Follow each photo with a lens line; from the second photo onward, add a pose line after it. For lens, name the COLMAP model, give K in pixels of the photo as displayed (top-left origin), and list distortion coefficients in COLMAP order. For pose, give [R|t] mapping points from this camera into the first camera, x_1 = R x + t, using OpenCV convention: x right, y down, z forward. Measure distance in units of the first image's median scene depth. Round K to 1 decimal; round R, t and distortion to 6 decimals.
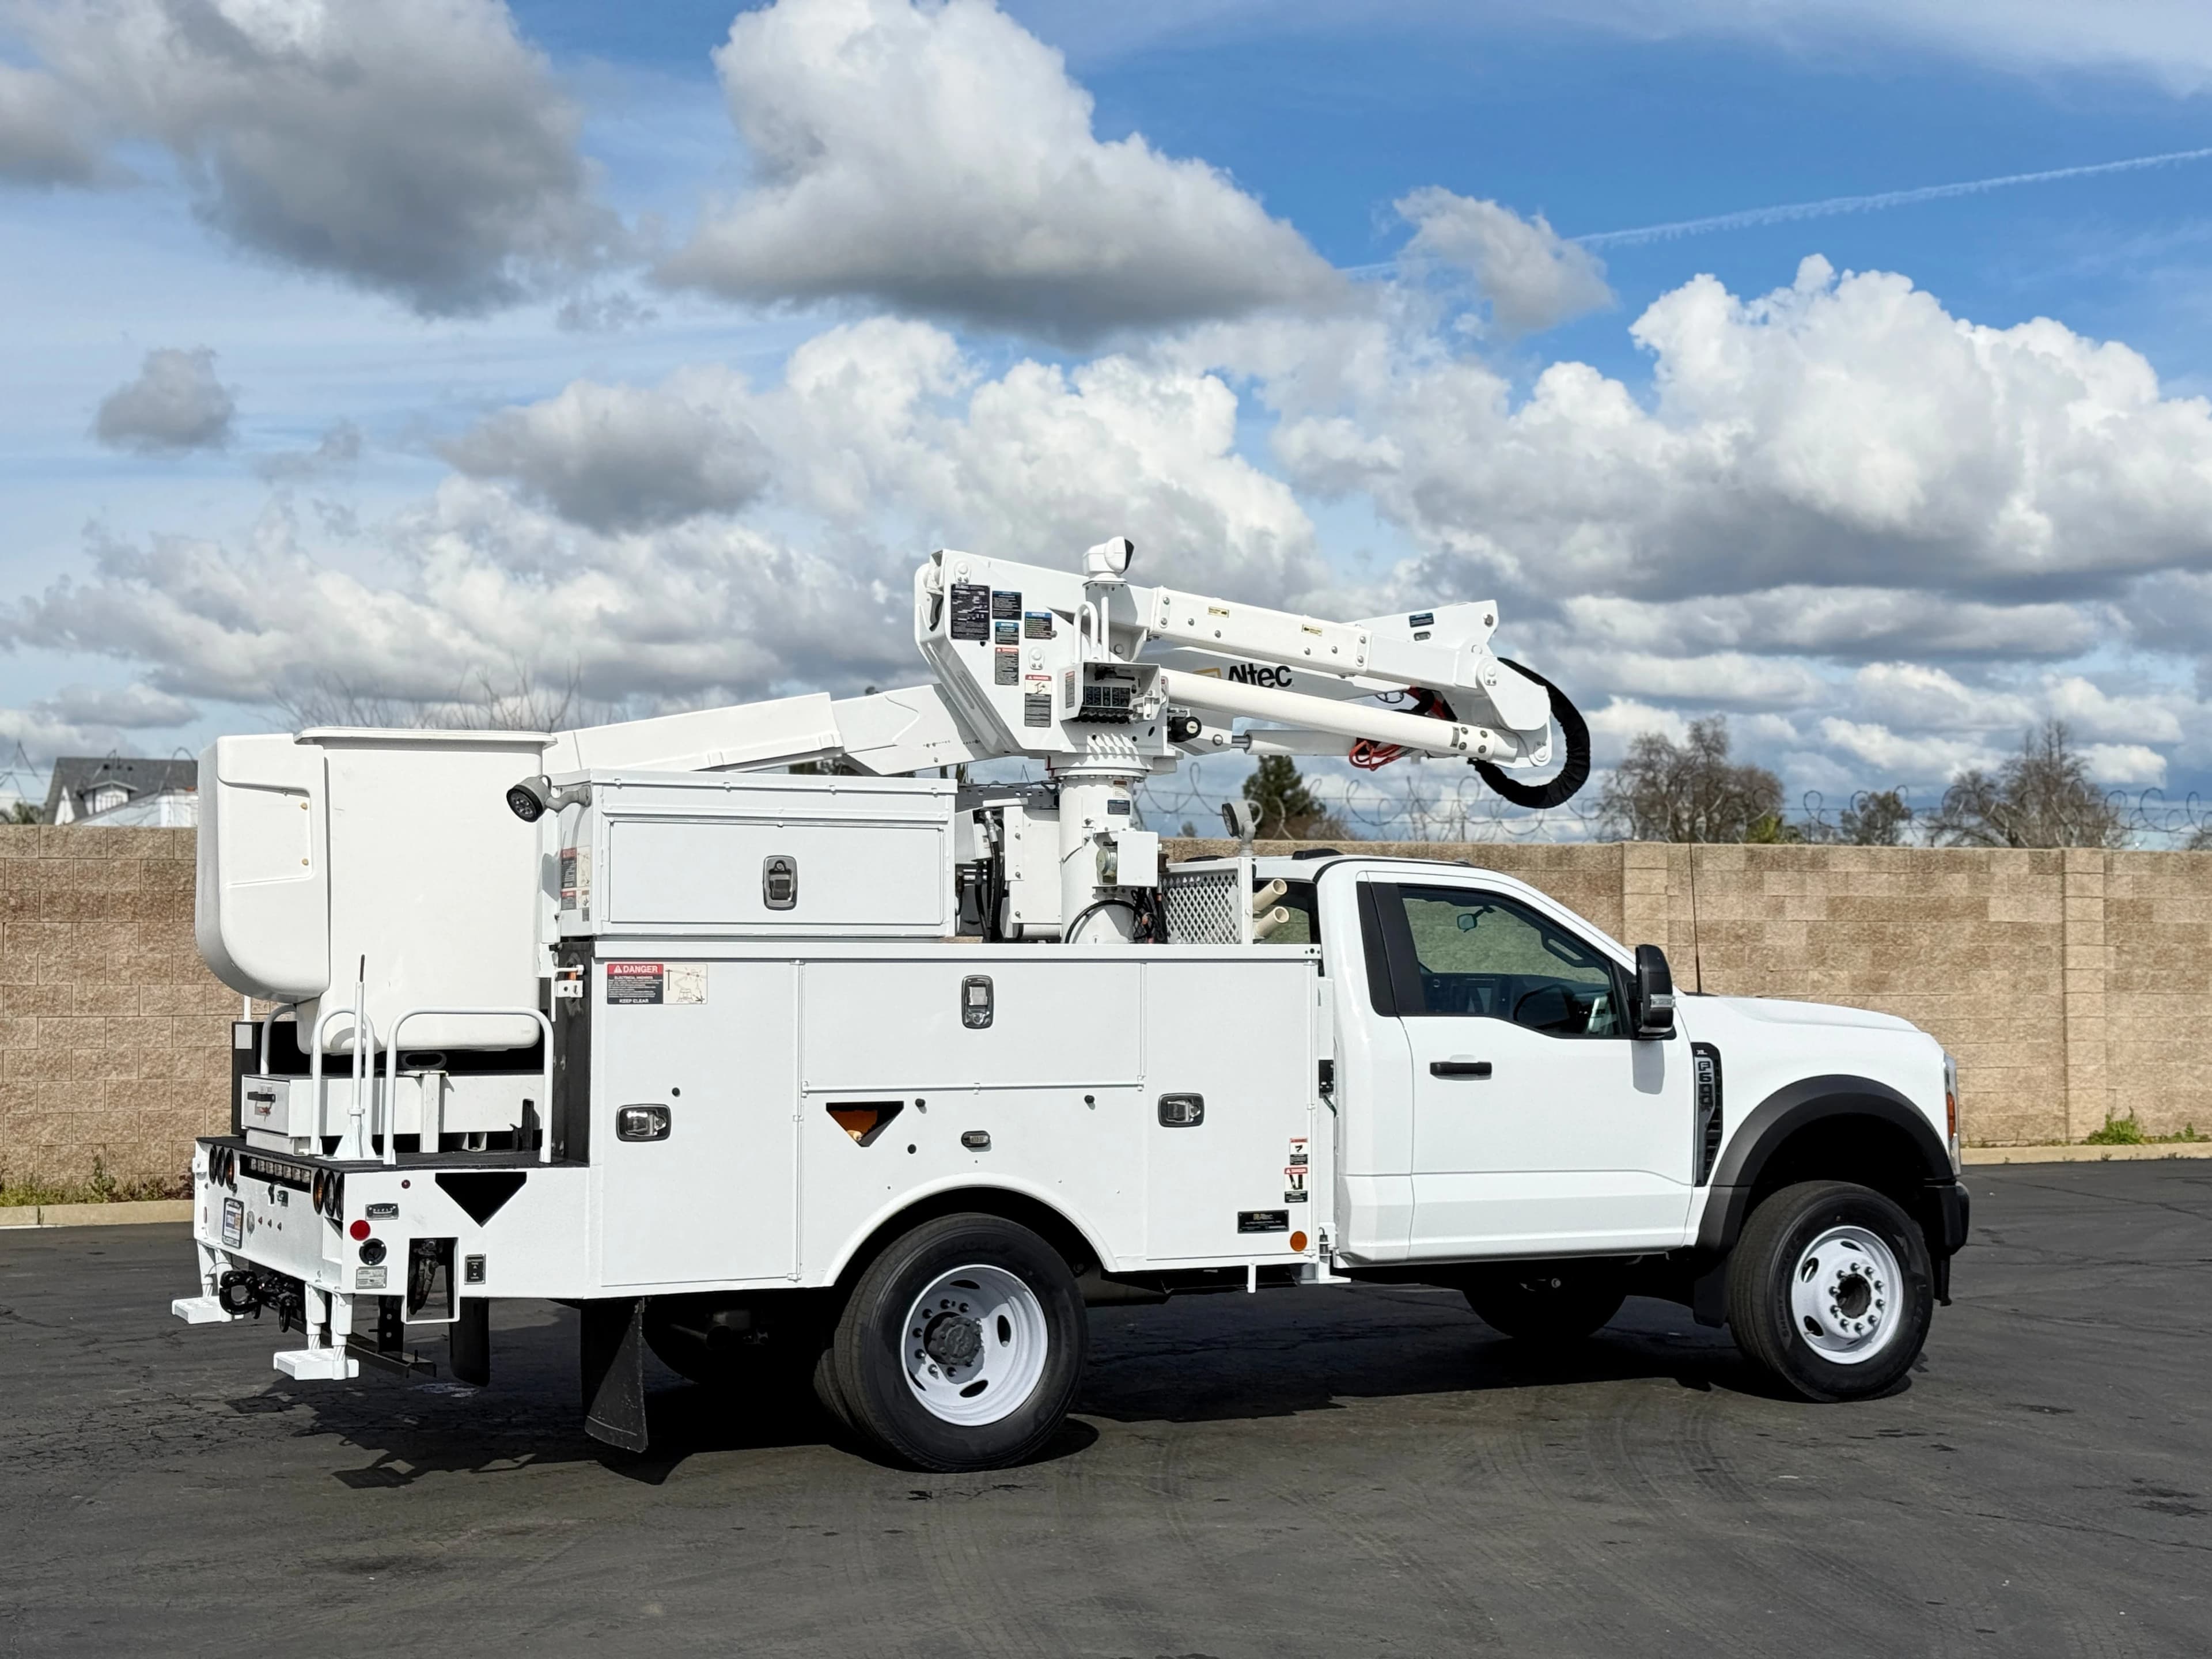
lens RADIAL K [[3133.7, 0, 1106.0], [0, 3133.7, 829.5], [0, 0, 1]] dist [0.159782, -0.373204]
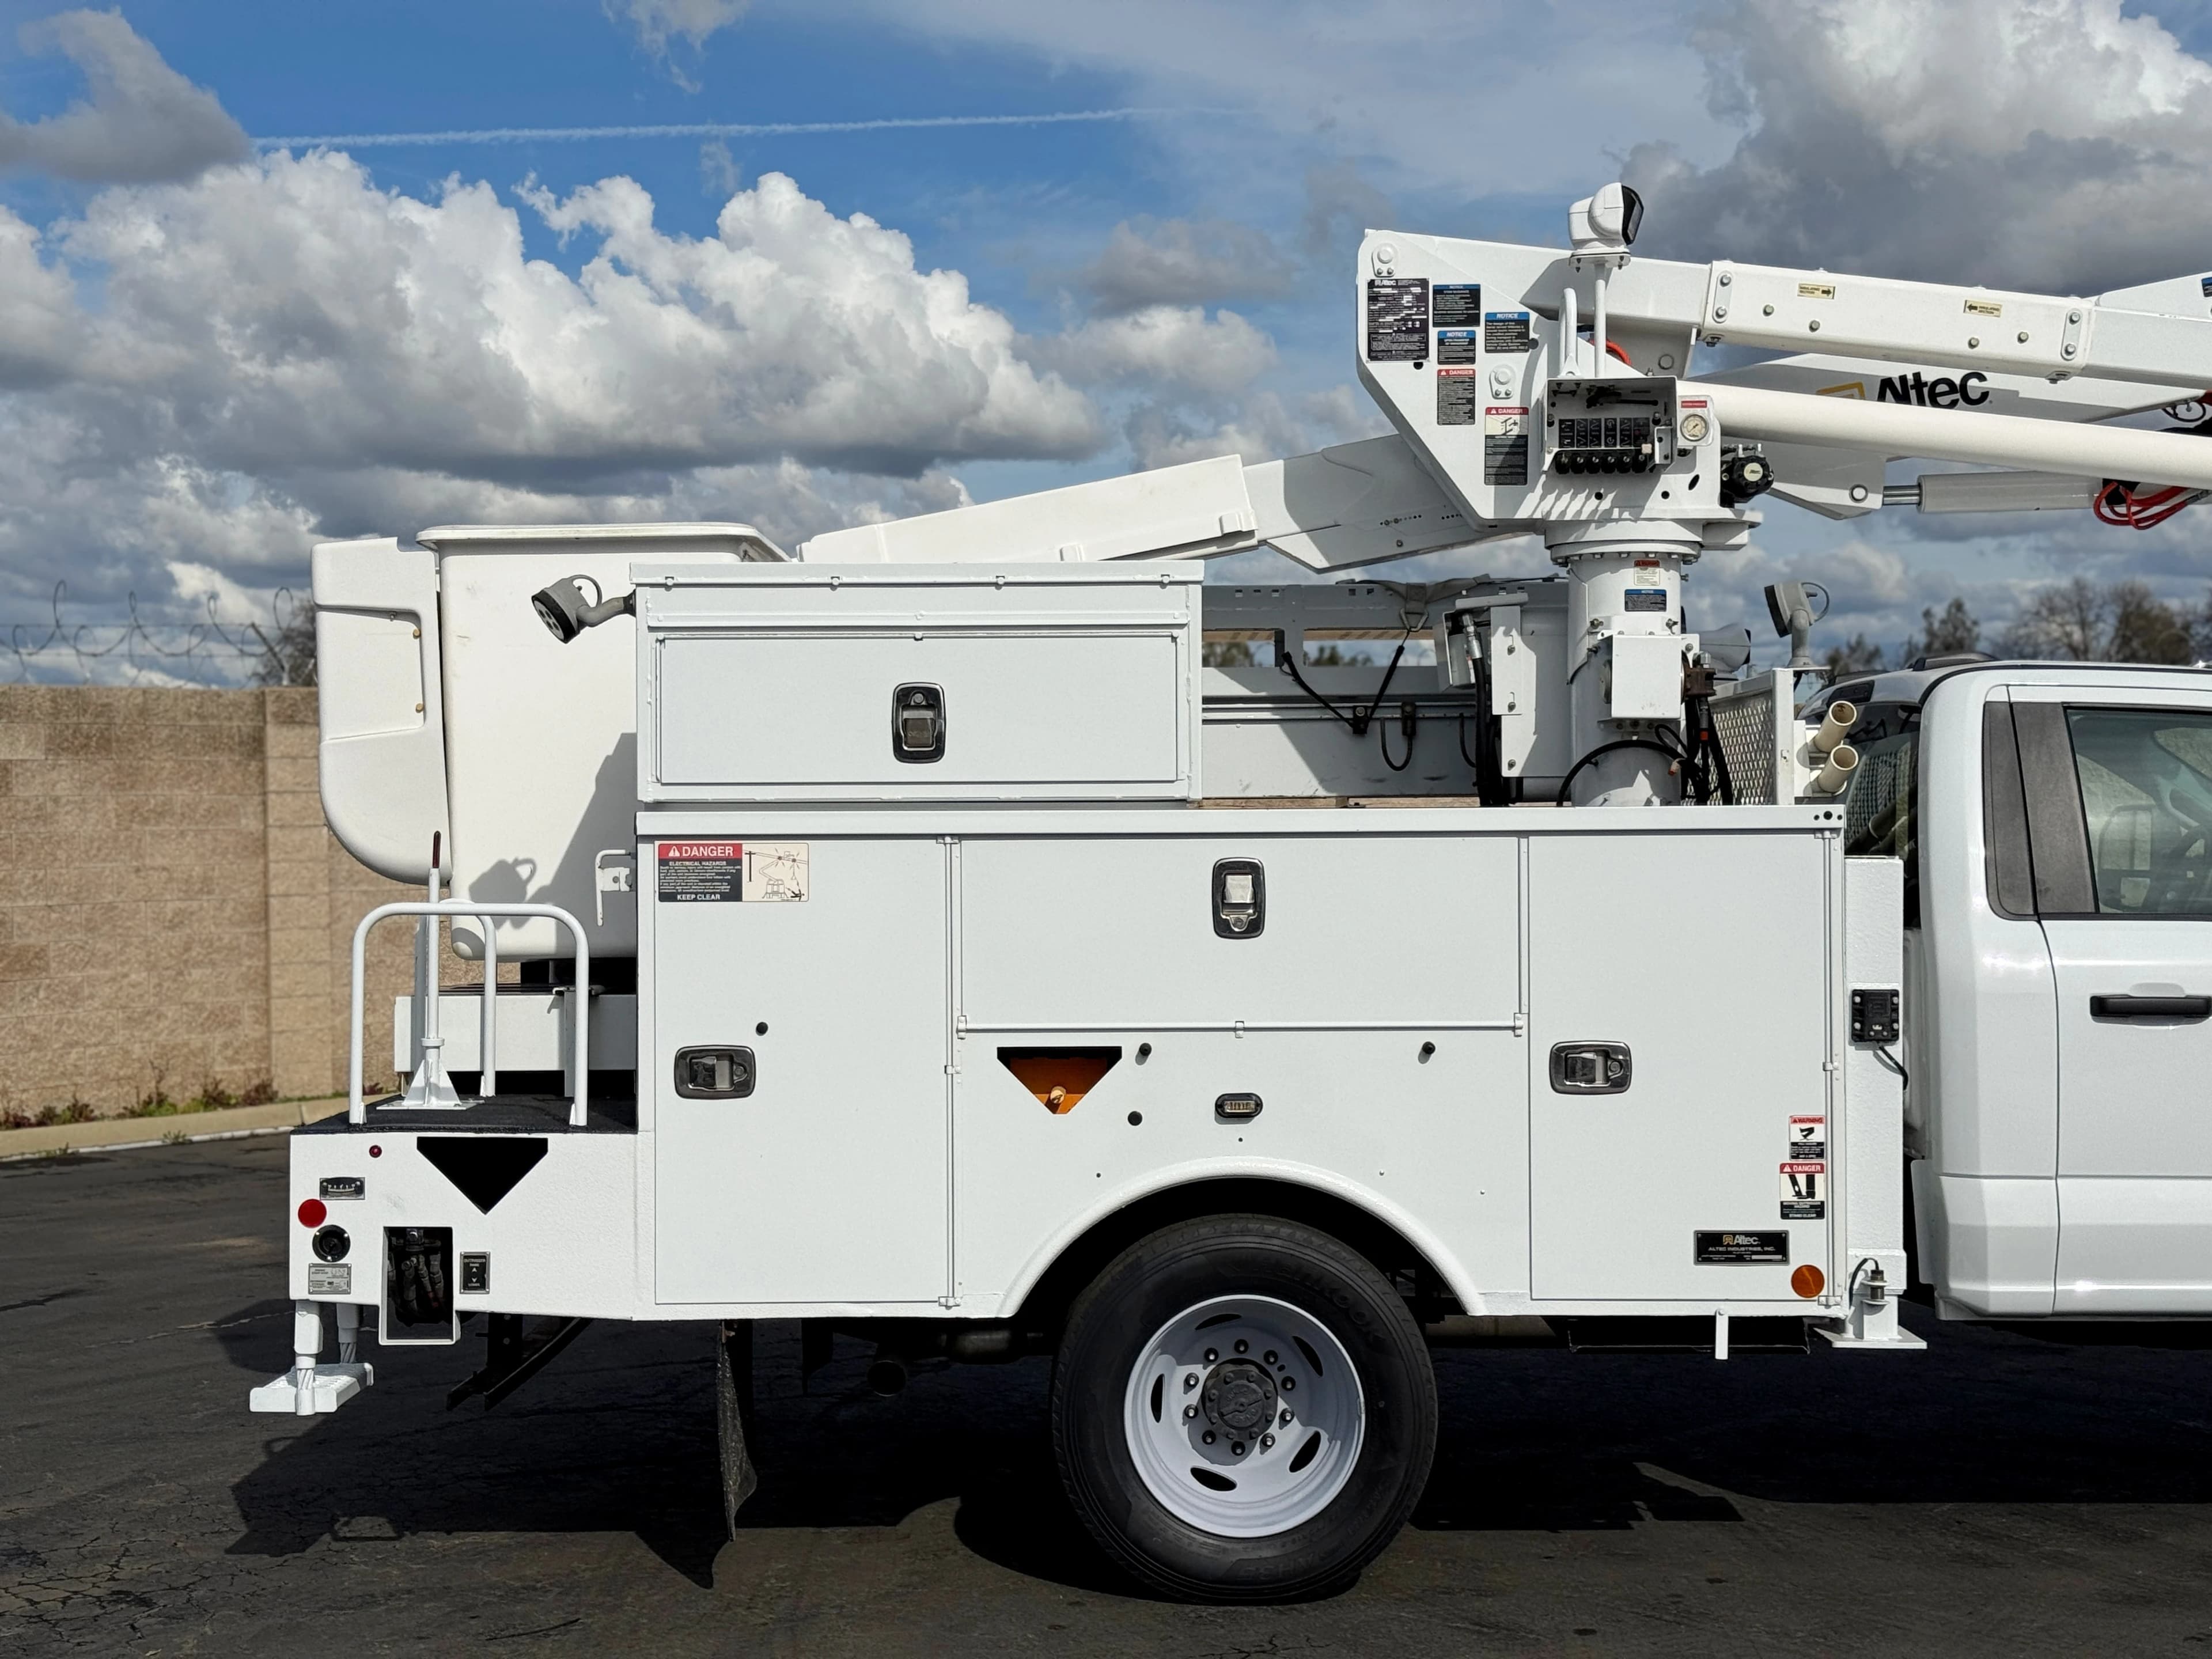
lens RADIAL K [[3126.8, 0, 1089.4], [0, 3126.8, 821.4], [0, 0, 1]] dist [0.161021, -0.370454]
pose [[0.893375, -0.006855, -0.449260, 0.215499], [0.026163, 0.998981, 0.036784, 0.013291], [0.448549, -0.044616, 0.892644, 0.382508]]
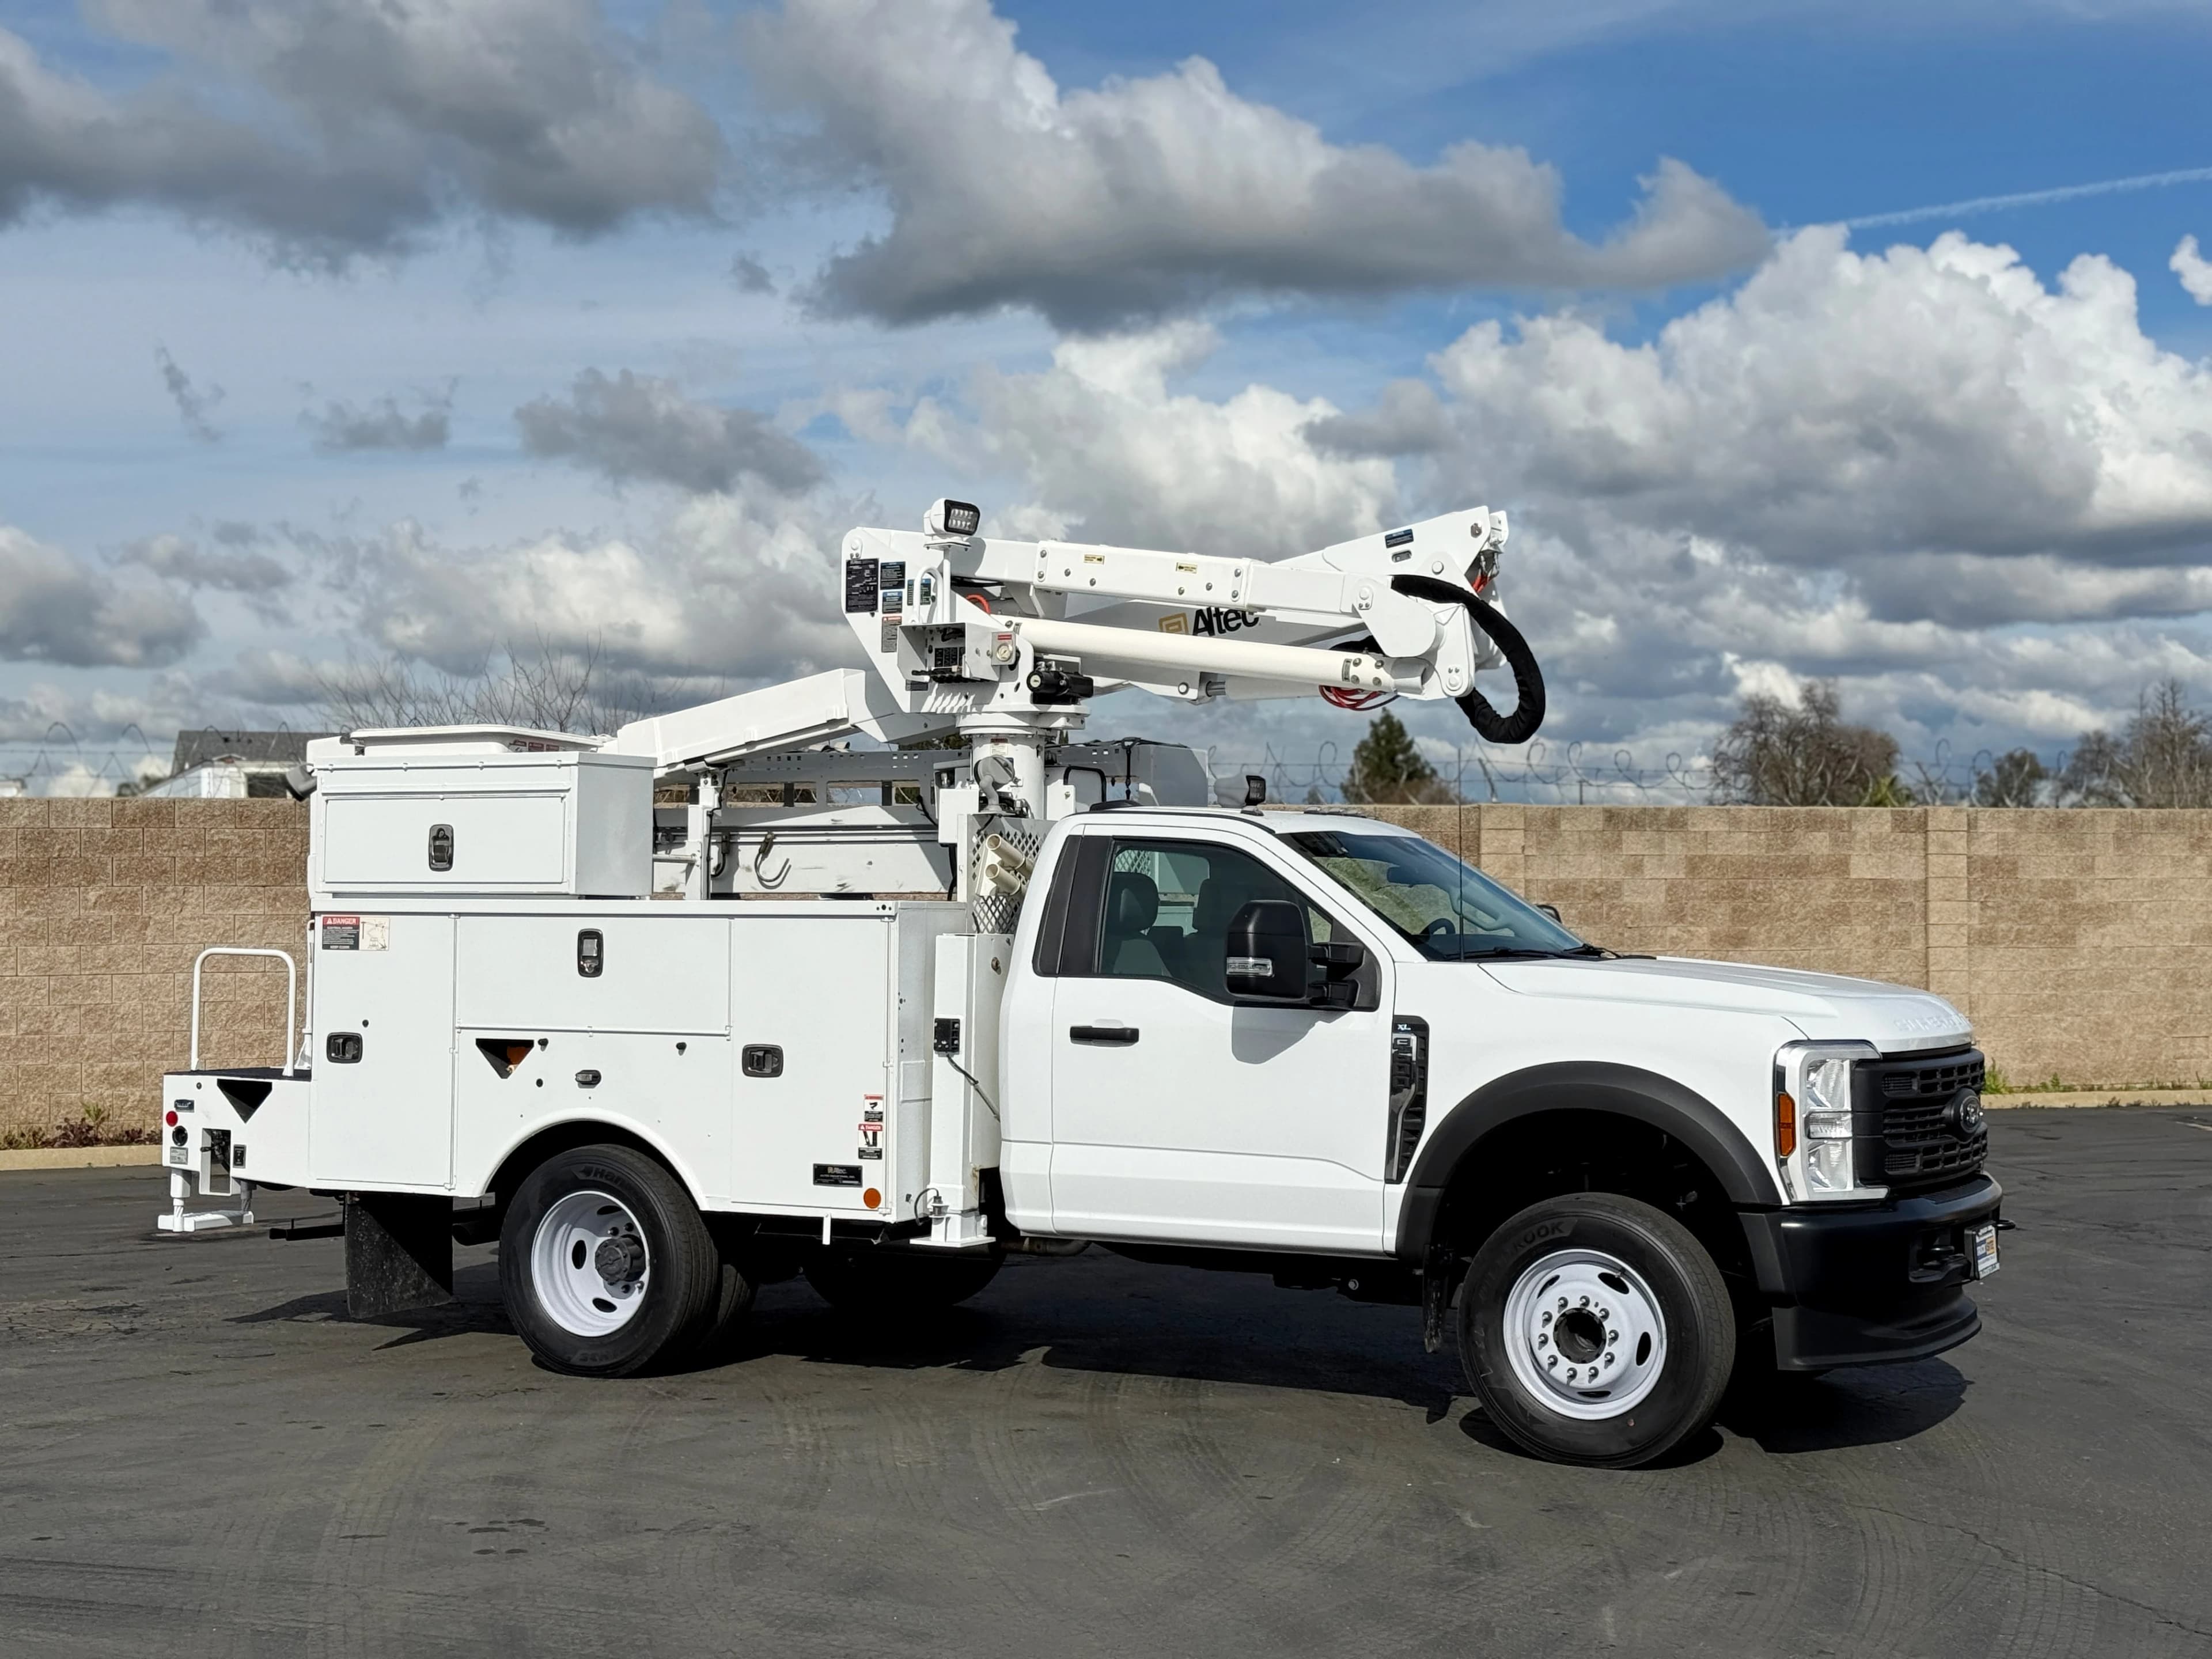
lens RADIAL K [[3133.7, 0, 1106.0], [0, 3133.7, 829.5], [0, 0, 1]] dist [0.159782, -0.373204]
pose [[0.583319, -0.017916, -0.812046, 0.916770], [0.028317, 0.999598, -0.001713, 0.017820], [0.811749, -0.021995, 0.583592, 0.480492]]
